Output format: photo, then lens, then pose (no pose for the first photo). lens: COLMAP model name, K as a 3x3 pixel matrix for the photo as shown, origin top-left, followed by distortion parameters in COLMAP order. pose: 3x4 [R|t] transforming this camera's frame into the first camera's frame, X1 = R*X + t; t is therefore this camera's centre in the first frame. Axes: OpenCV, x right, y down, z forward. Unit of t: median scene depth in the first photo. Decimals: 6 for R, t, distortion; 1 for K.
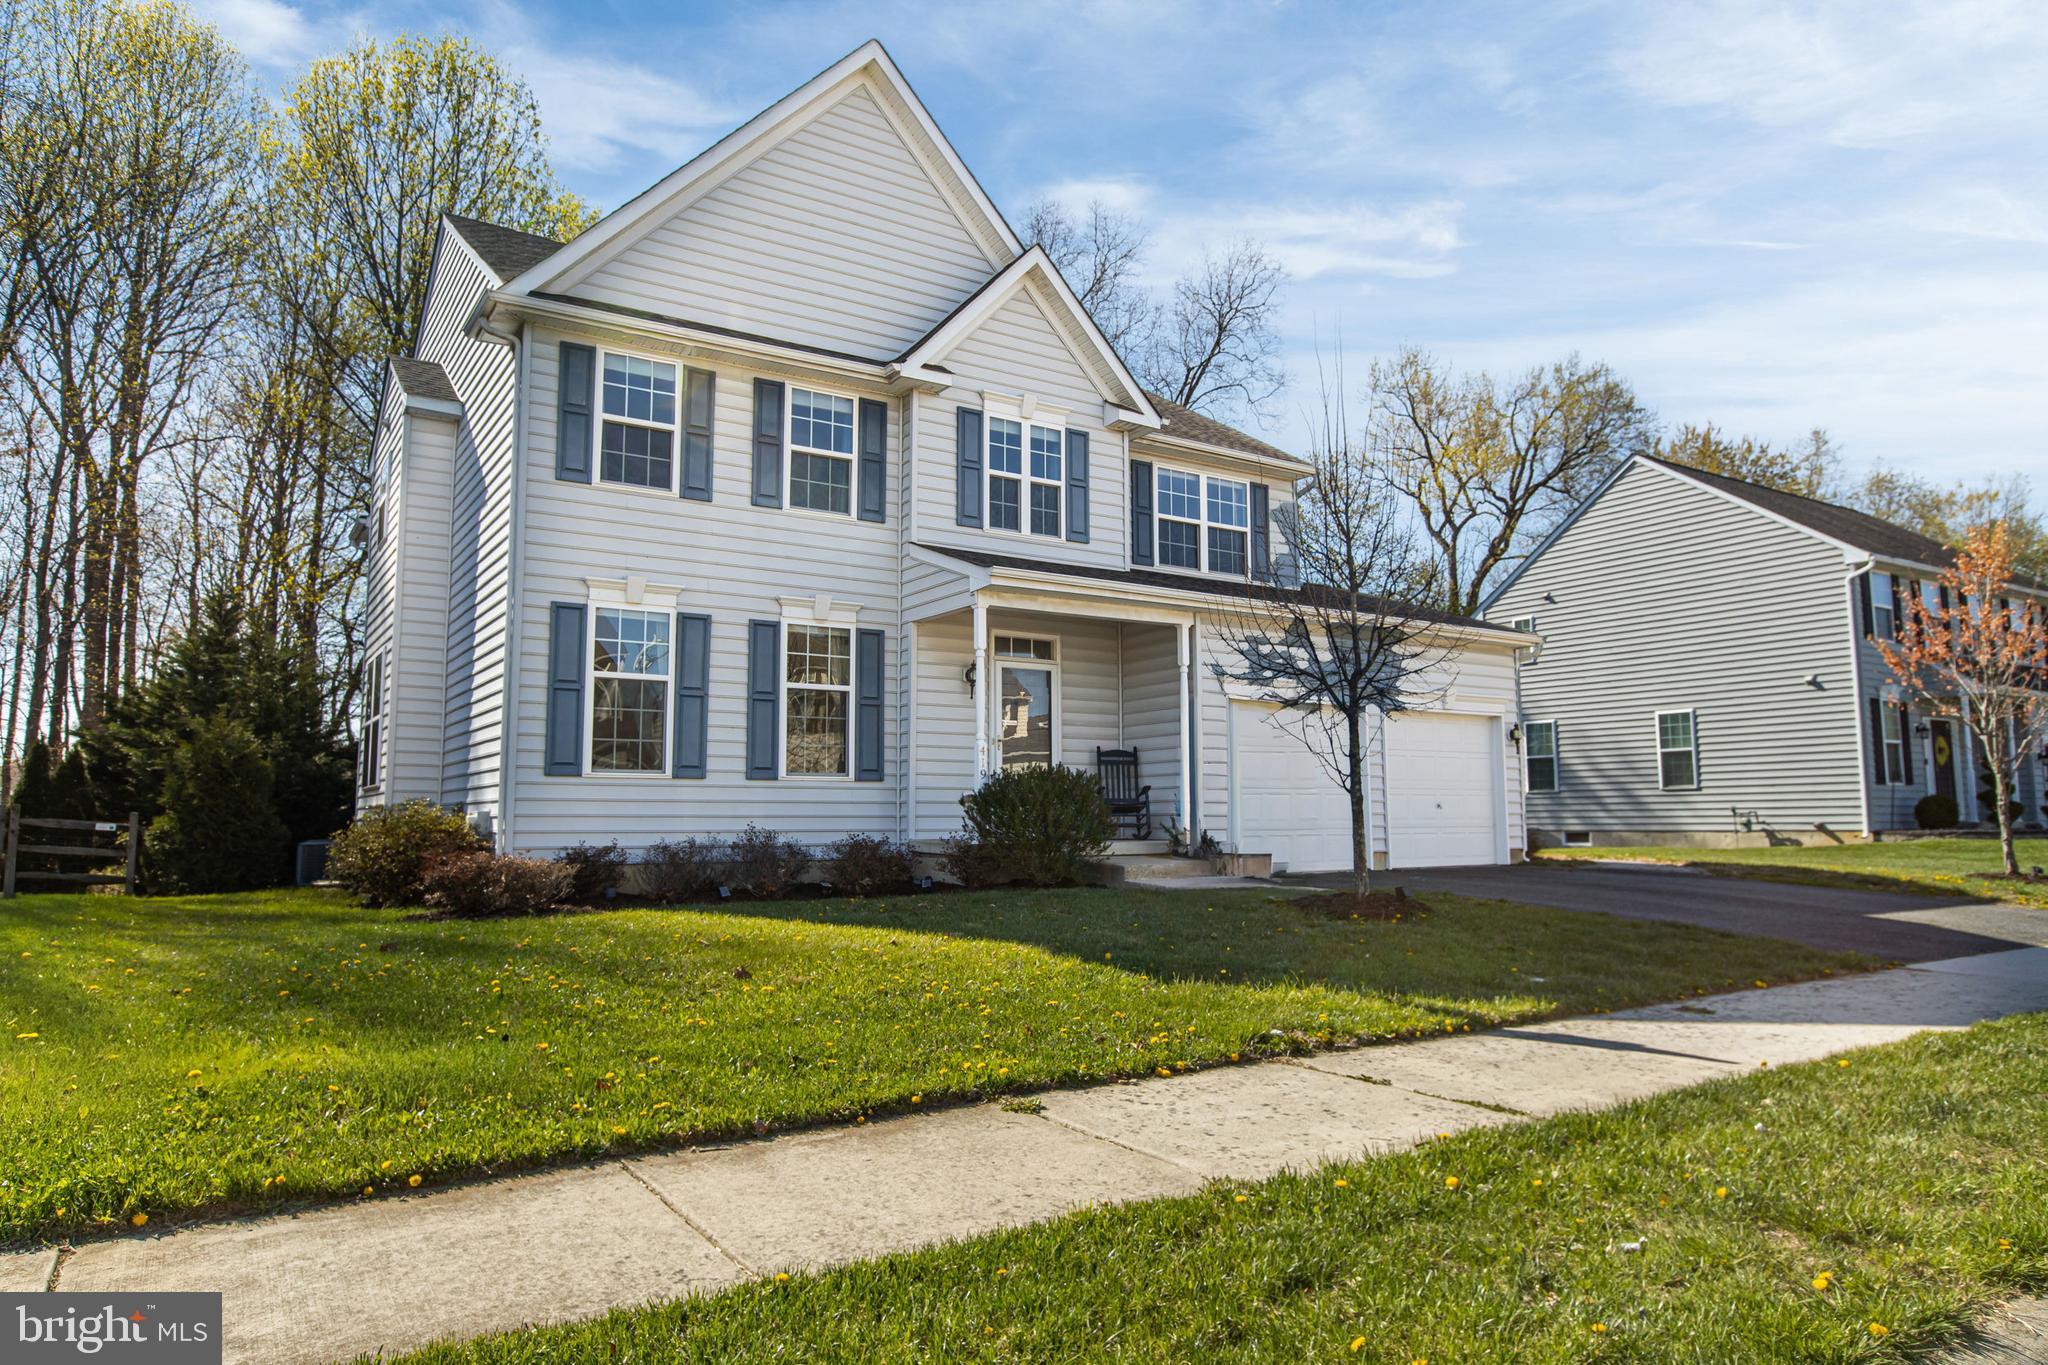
lens RADIAL K [[1247.2, 0, 1025.9], [0, 1247.2, 677.8], [0, 0, 1]] dist [-0.000990, -0.008785]
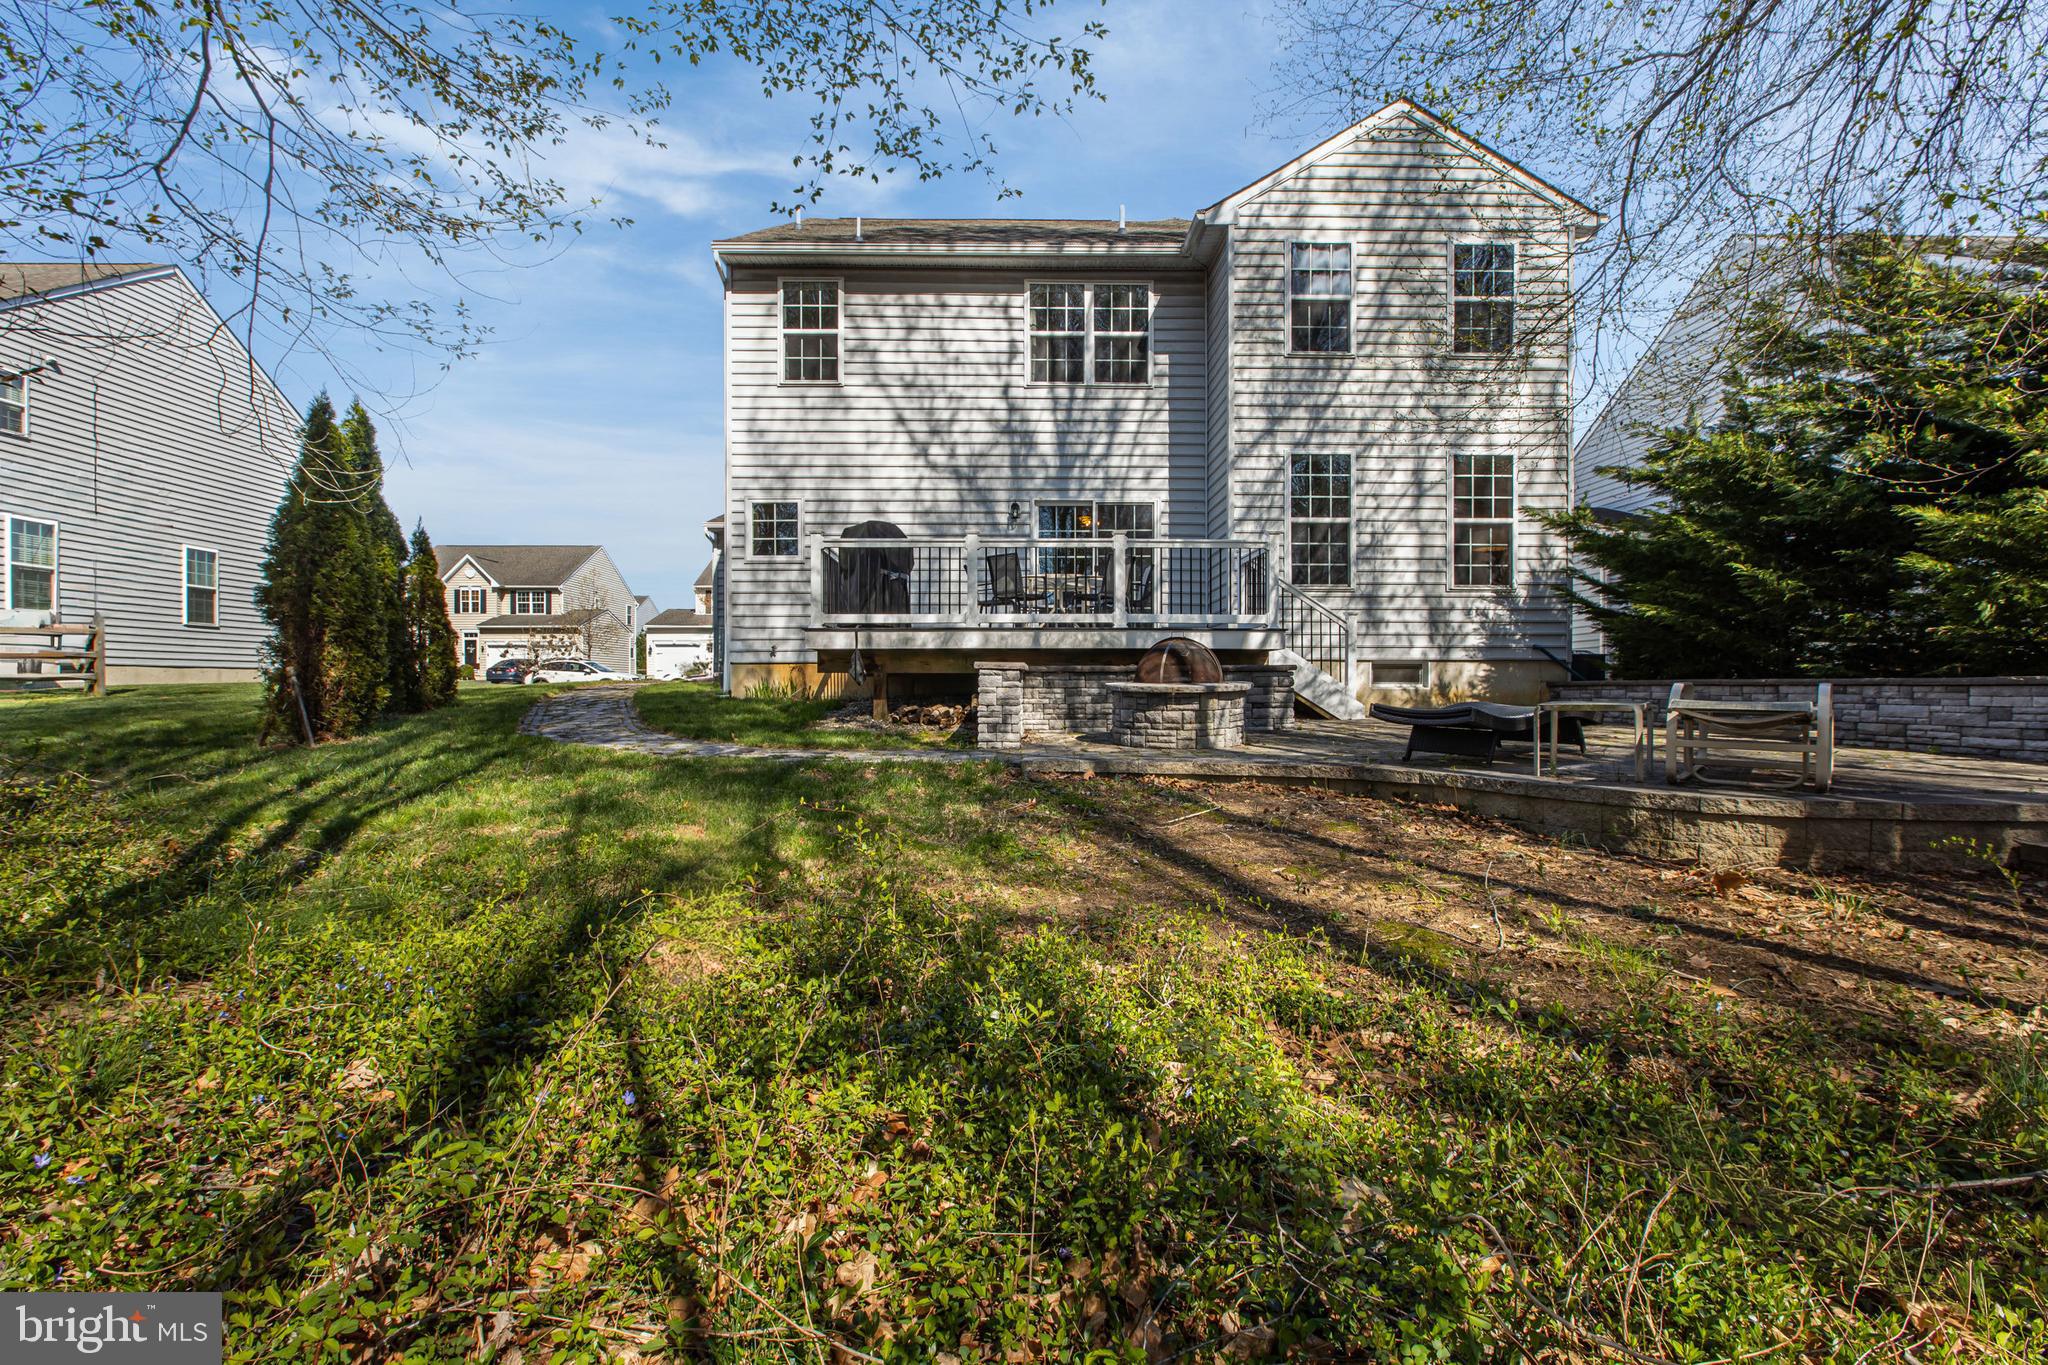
lens RADIAL K [[907.0, 0, 1019.1], [0, 907.0, 683.8], [0, 0, 1]] dist [-0.005643, 0.000616]
pose [[0.843292, -0.001800, -0.537453, 3.832534], [0.057477, 0.994562, 0.086853, -0.022056], [0.534374, -0.104134, 0.838809, -0.902061]]
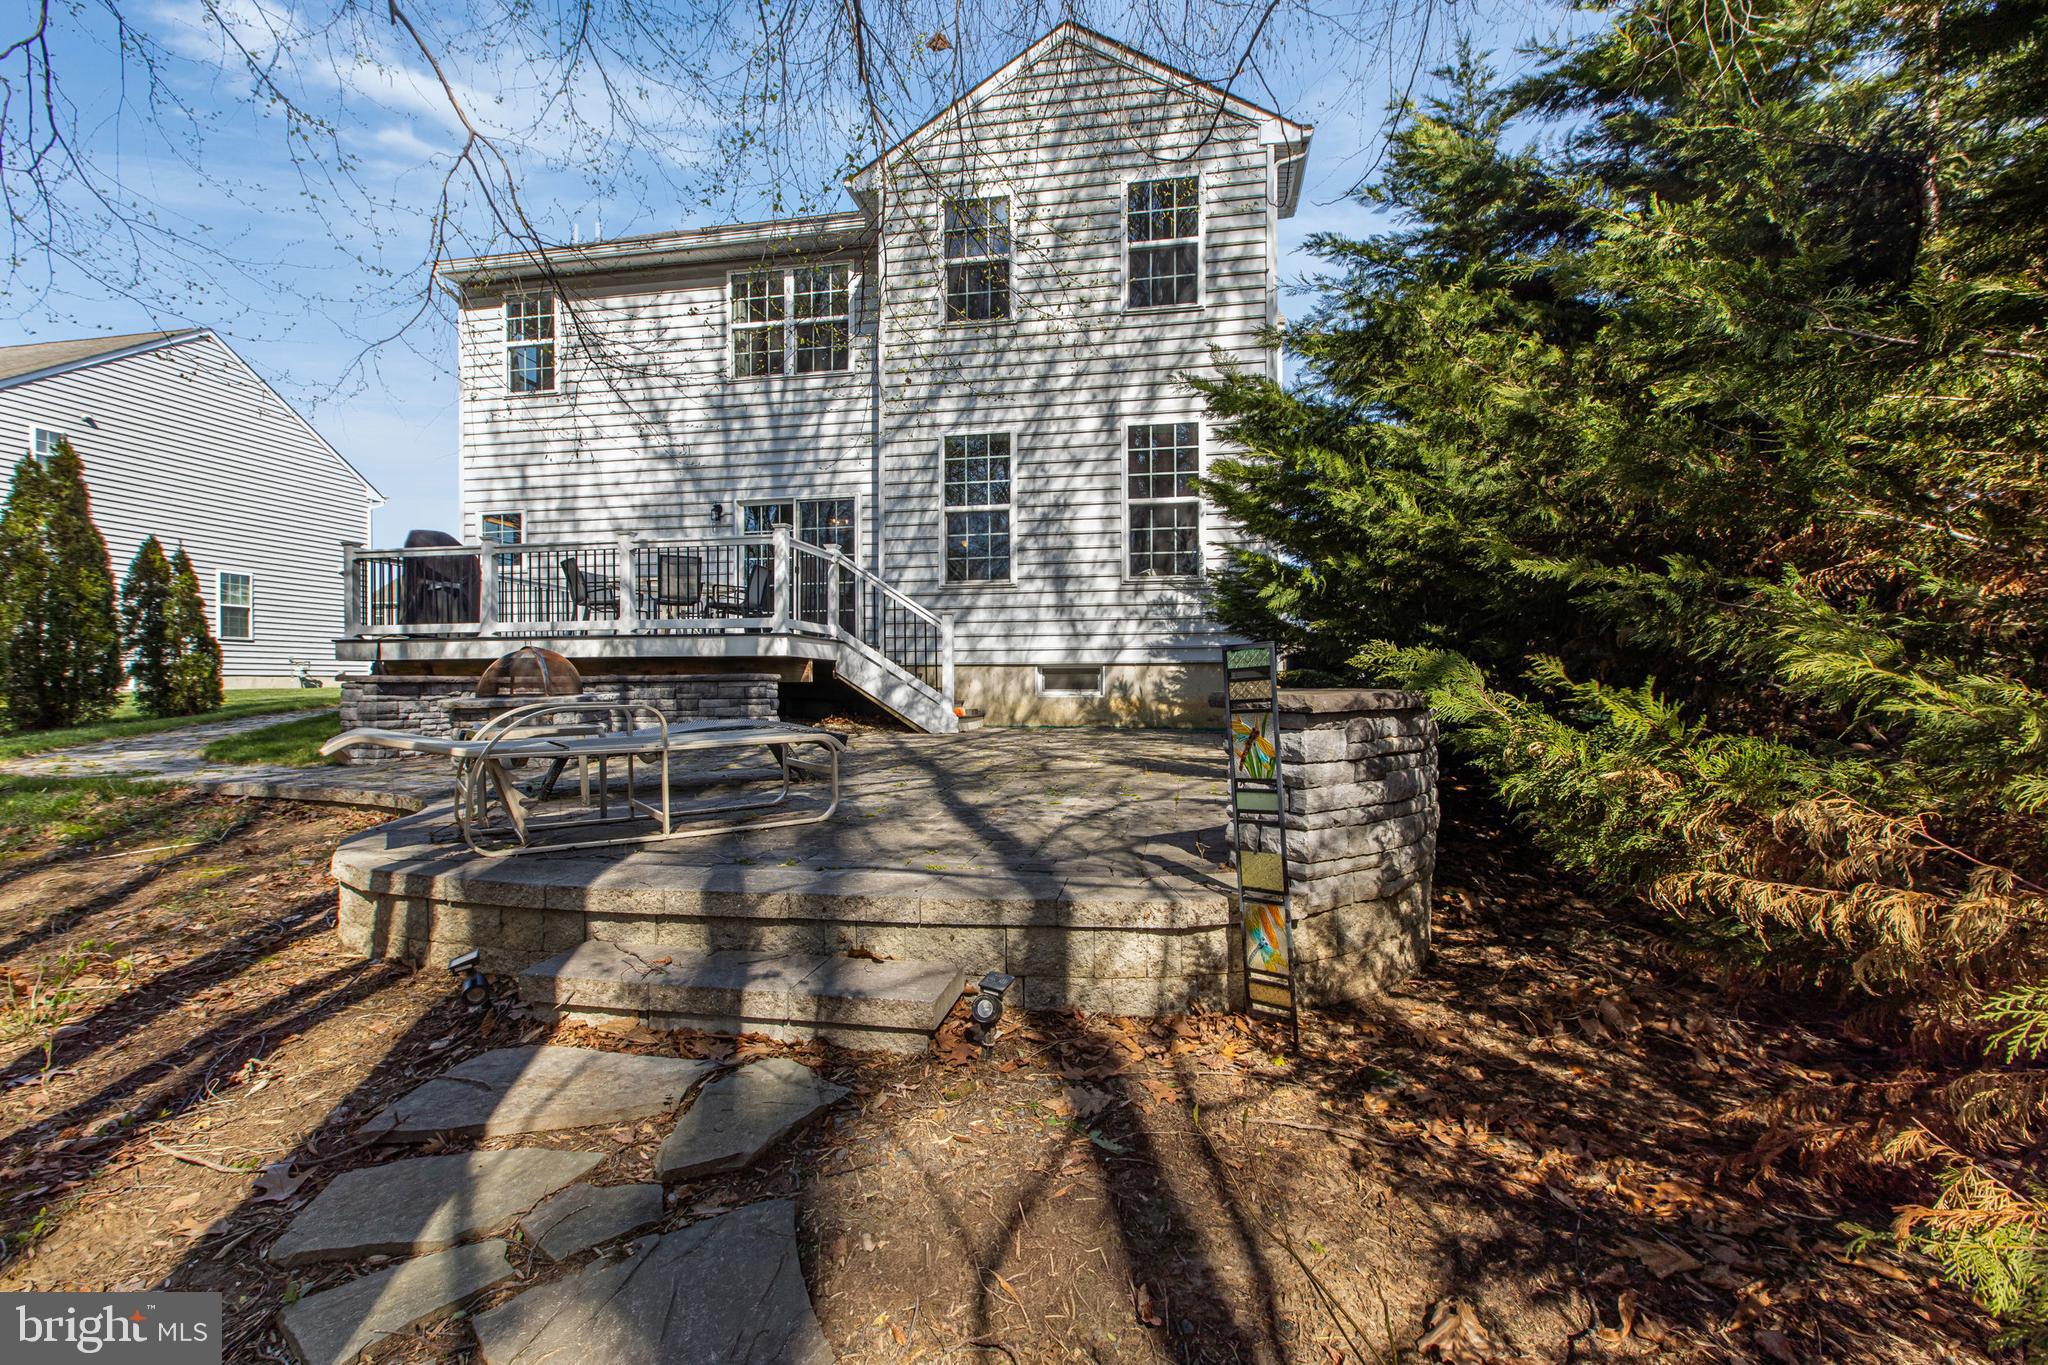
lens RADIAL K [[907.0, 0, 1013.0], [0, 907.0, 683.1], [0, 0, 1]] dist [-0.005643, 0.000616]
pose [[0.720799, -0.005545, -0.693122, 4.098082], [0.078315, 0.994216, 0.073488, 0.001803], [0.688706, -0.107252, 0.717064, -0.627431]]
